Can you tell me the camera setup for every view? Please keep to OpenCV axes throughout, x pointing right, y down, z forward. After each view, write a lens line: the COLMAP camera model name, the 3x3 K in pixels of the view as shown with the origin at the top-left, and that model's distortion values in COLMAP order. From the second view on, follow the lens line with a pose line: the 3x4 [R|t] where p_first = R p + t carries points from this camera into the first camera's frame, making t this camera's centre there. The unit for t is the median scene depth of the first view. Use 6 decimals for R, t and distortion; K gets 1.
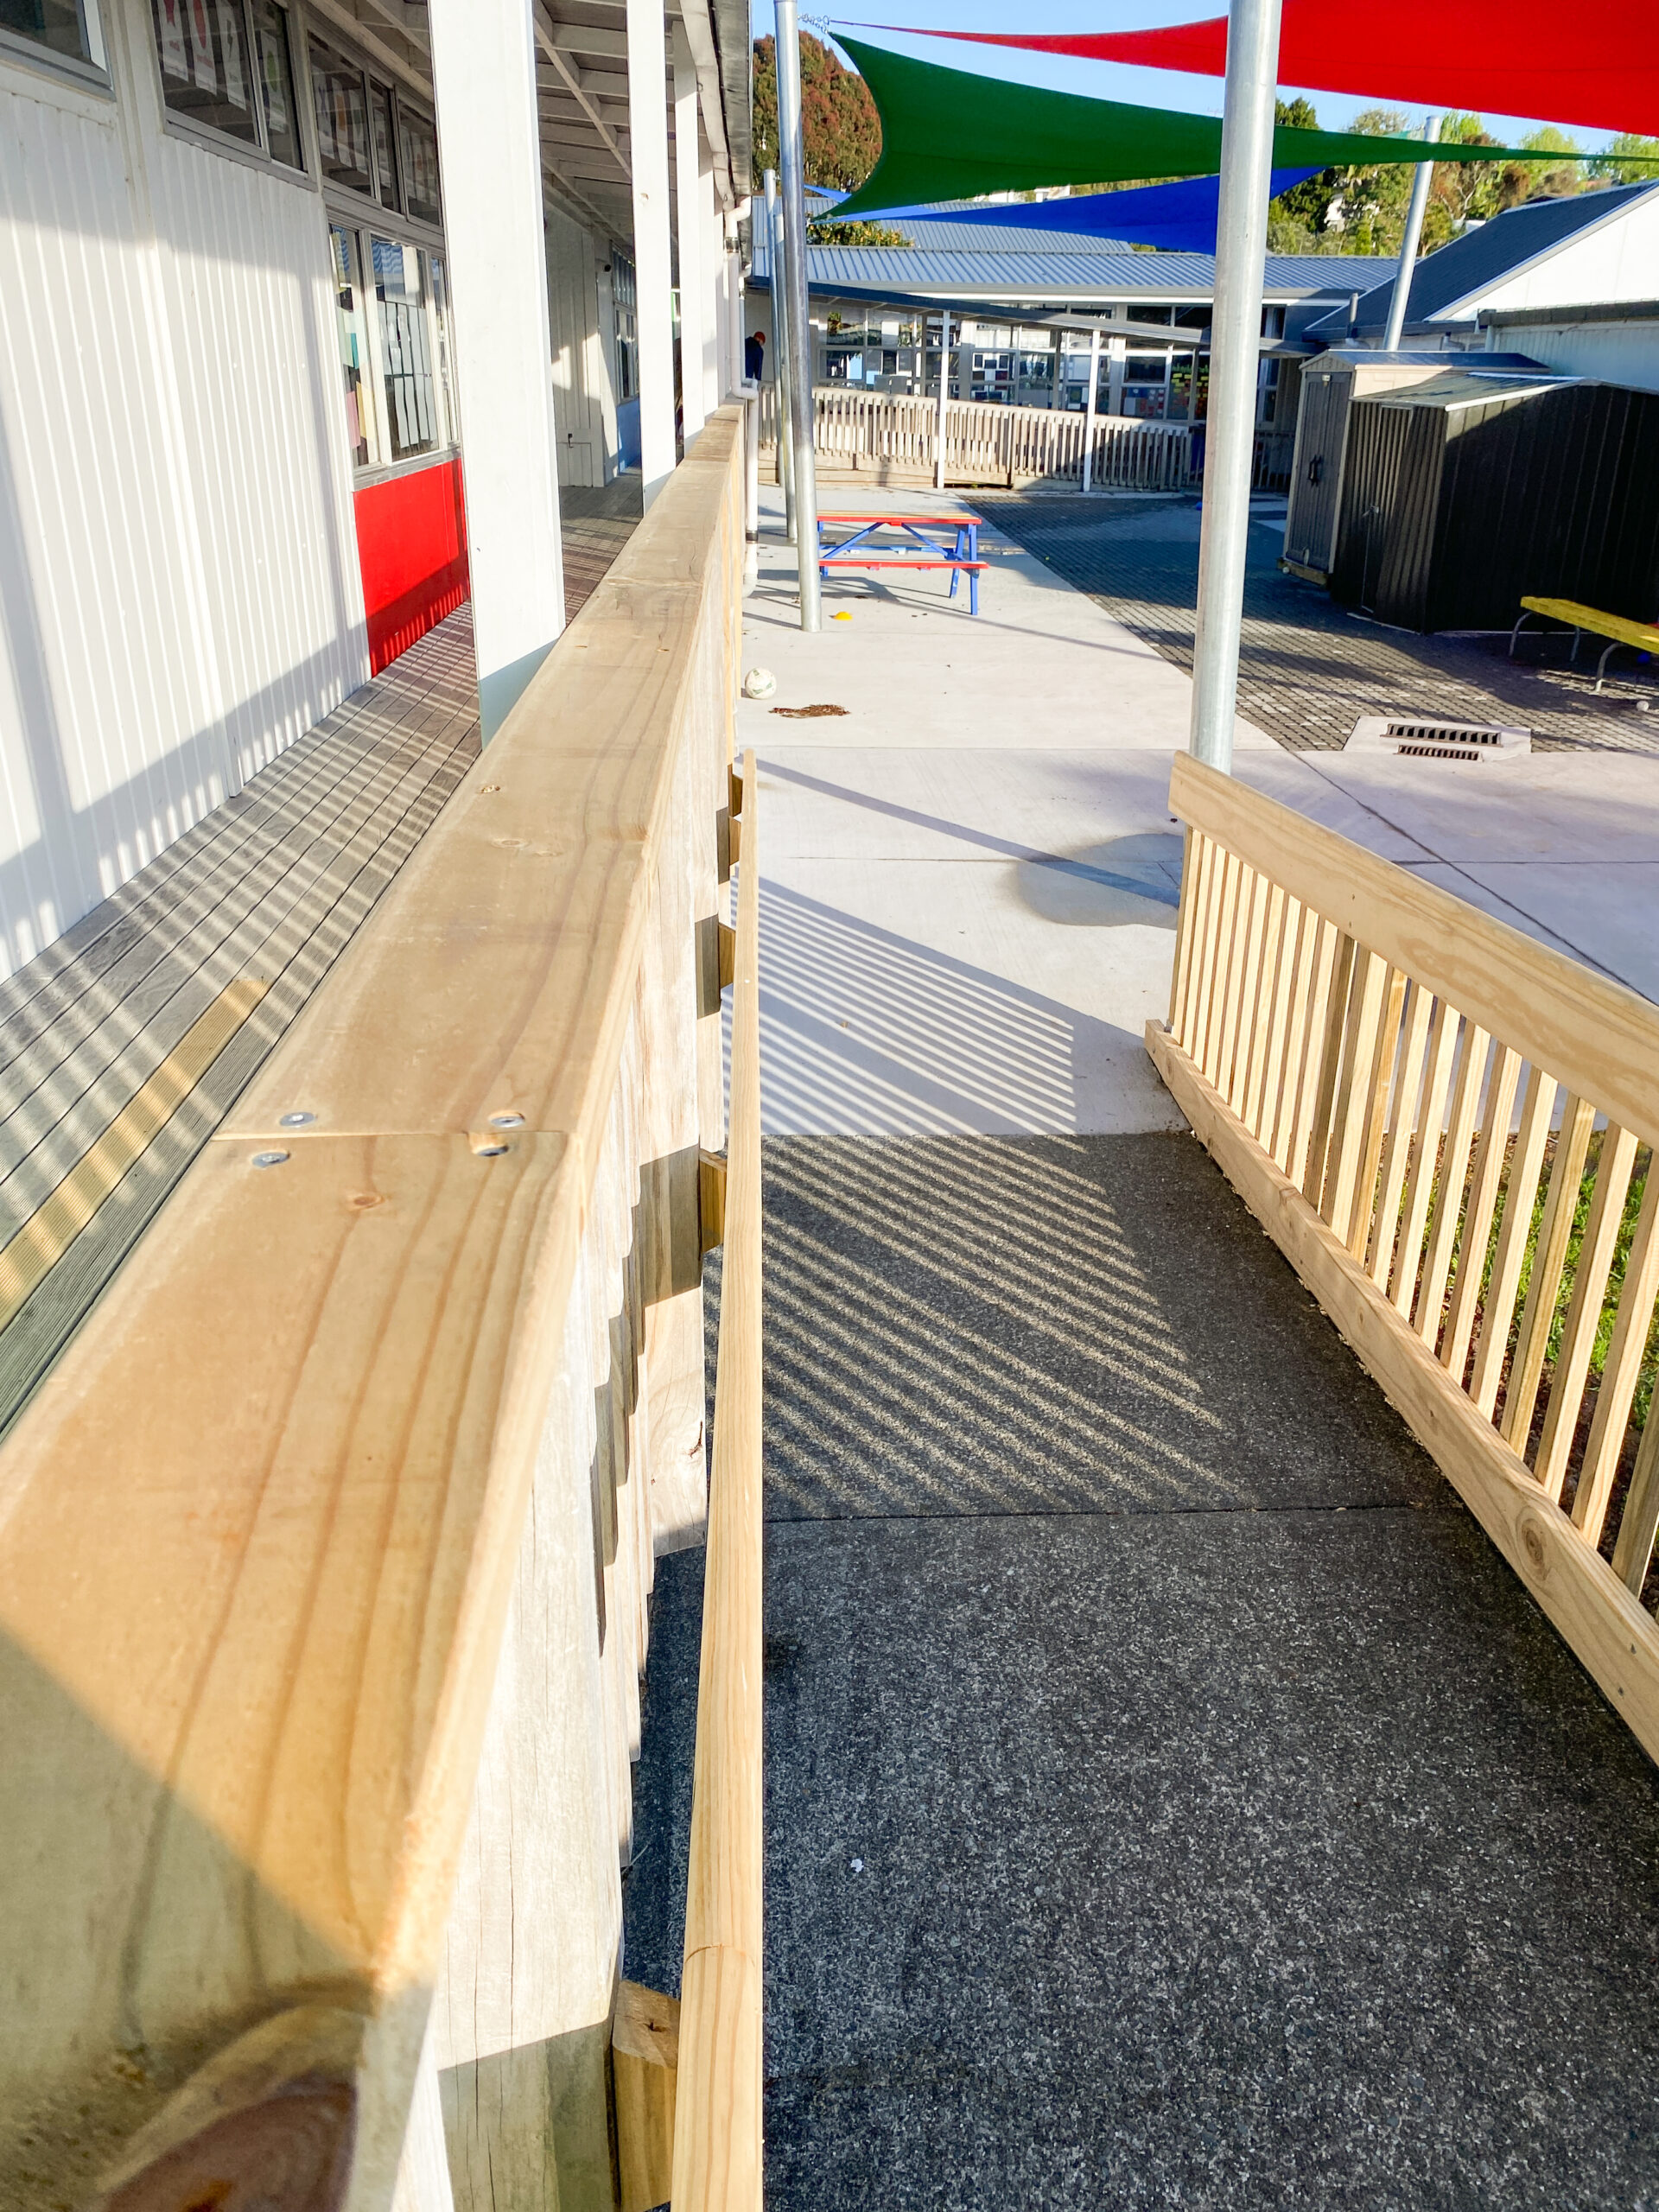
lens RADIAL K [[1678.0, 0, 872.2], [0, 1678.0, 1120.1], [0, 0, 1]] dist [0.048619, -0.065101]
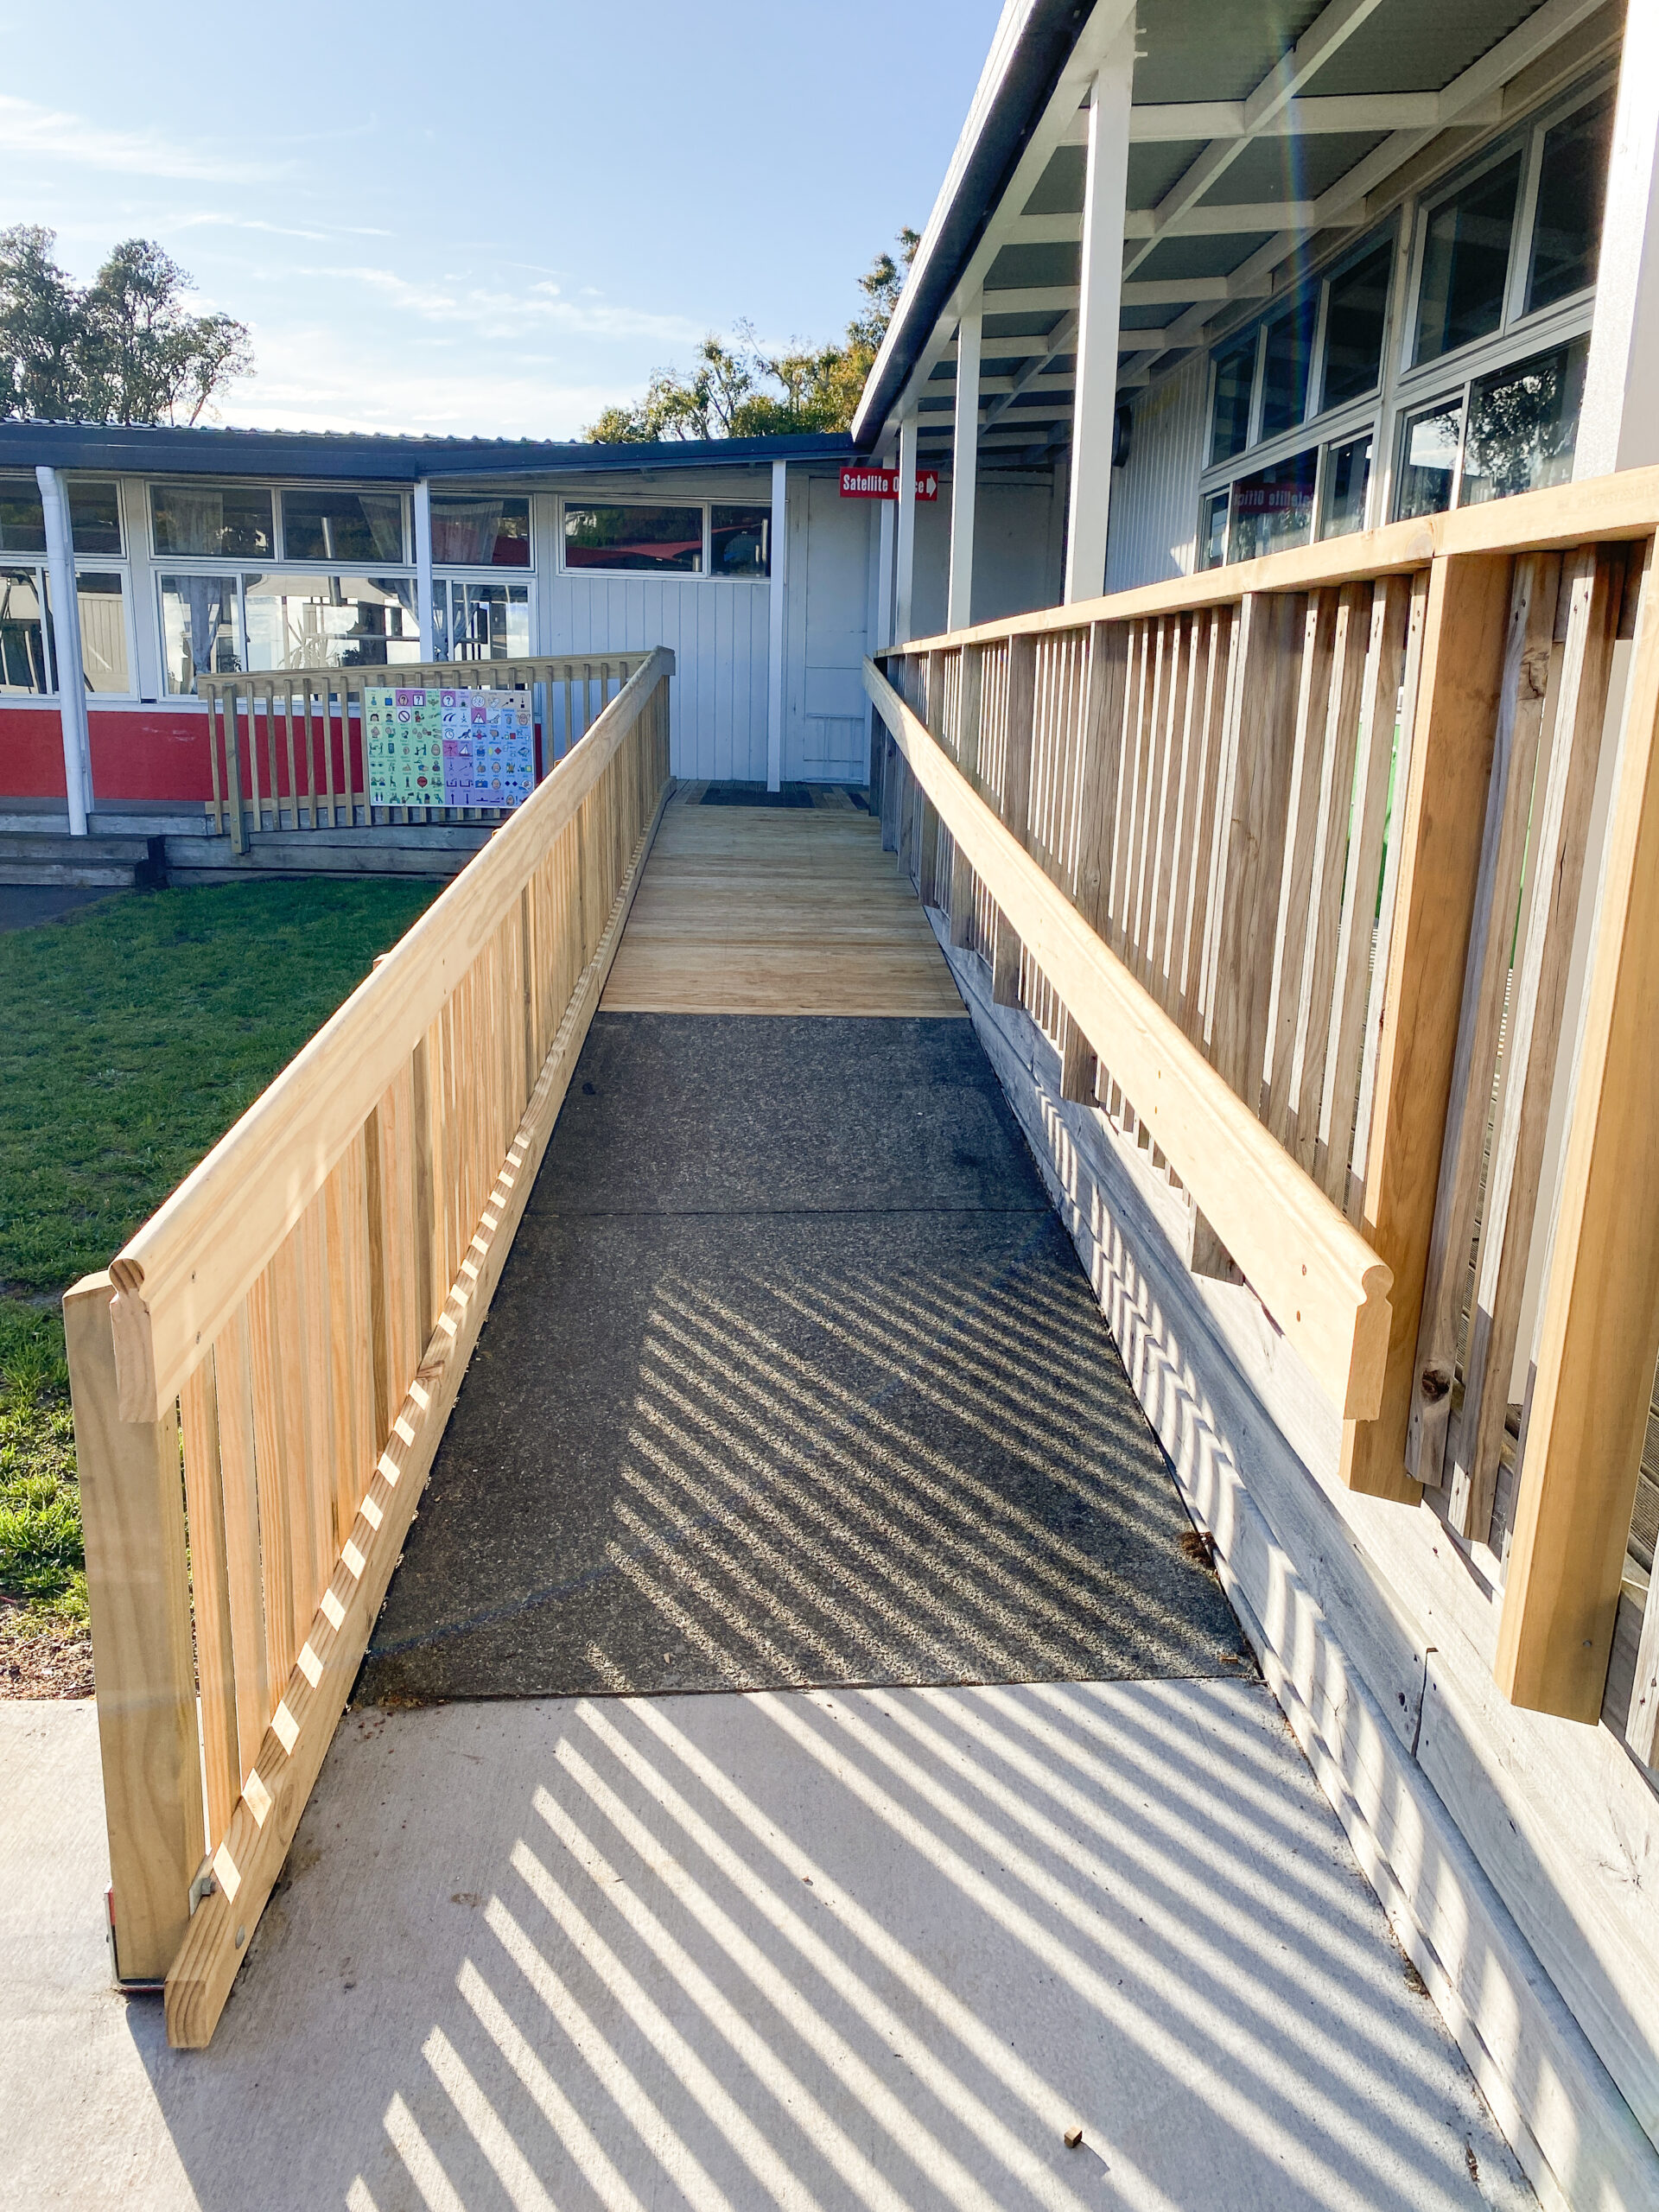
lens RADIAL K [[1678.0, 0, 833.3], [0, 1678.0, 1093.3], [0, 0, 1]] dist [0.048619, -0.065101]
pose [[-0.998994, -0.043629, 0.010389, 0.016659], [-0.027982, 0.787355, 0.615865, -0.196991], [-0.035049, 0.614954, -0.787784, 0.532285]]
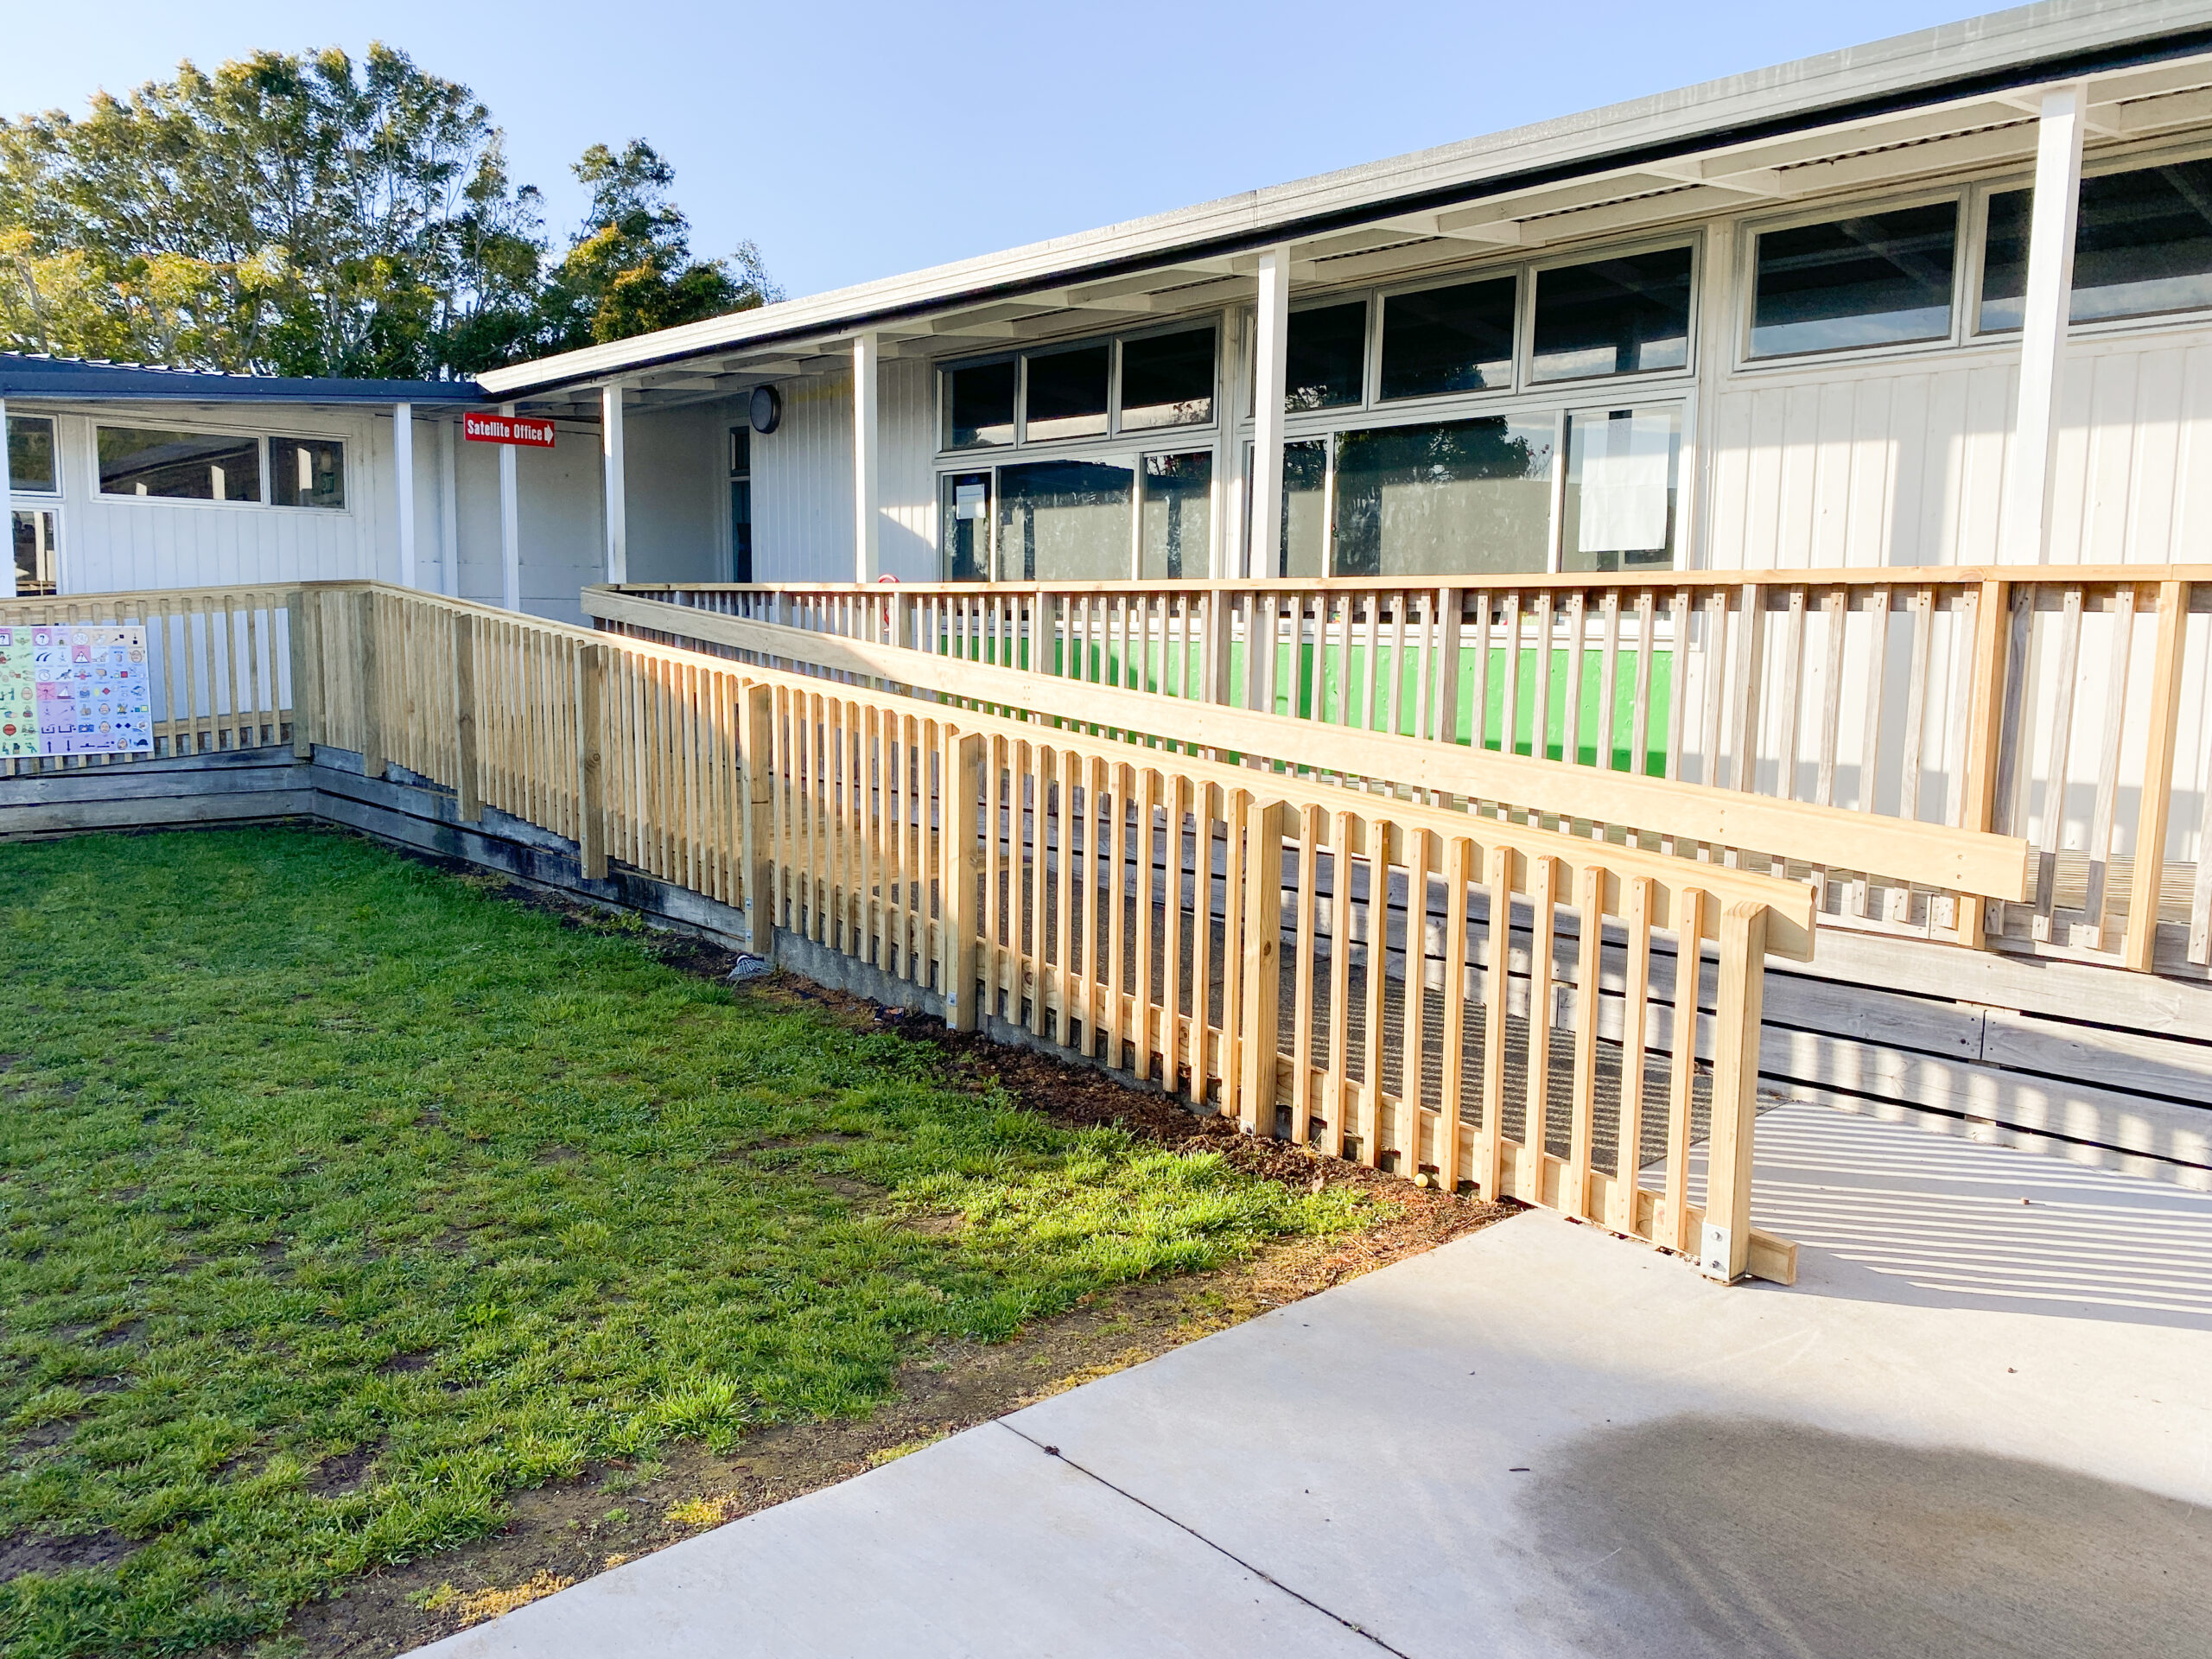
lens RADIAL K [[1678.0, 0, 1090.8], [0, 1678.0, 824.9], [0, 0, 1]] dist [0.048619, -0.065101]
pose [[-0.784839, 0.052180, -0.617499, 0.393829], [-0.275997, 0.862734, 0.423694, -0.206488], [0.554846, 0.502959, -0.662705, 0.561823]]
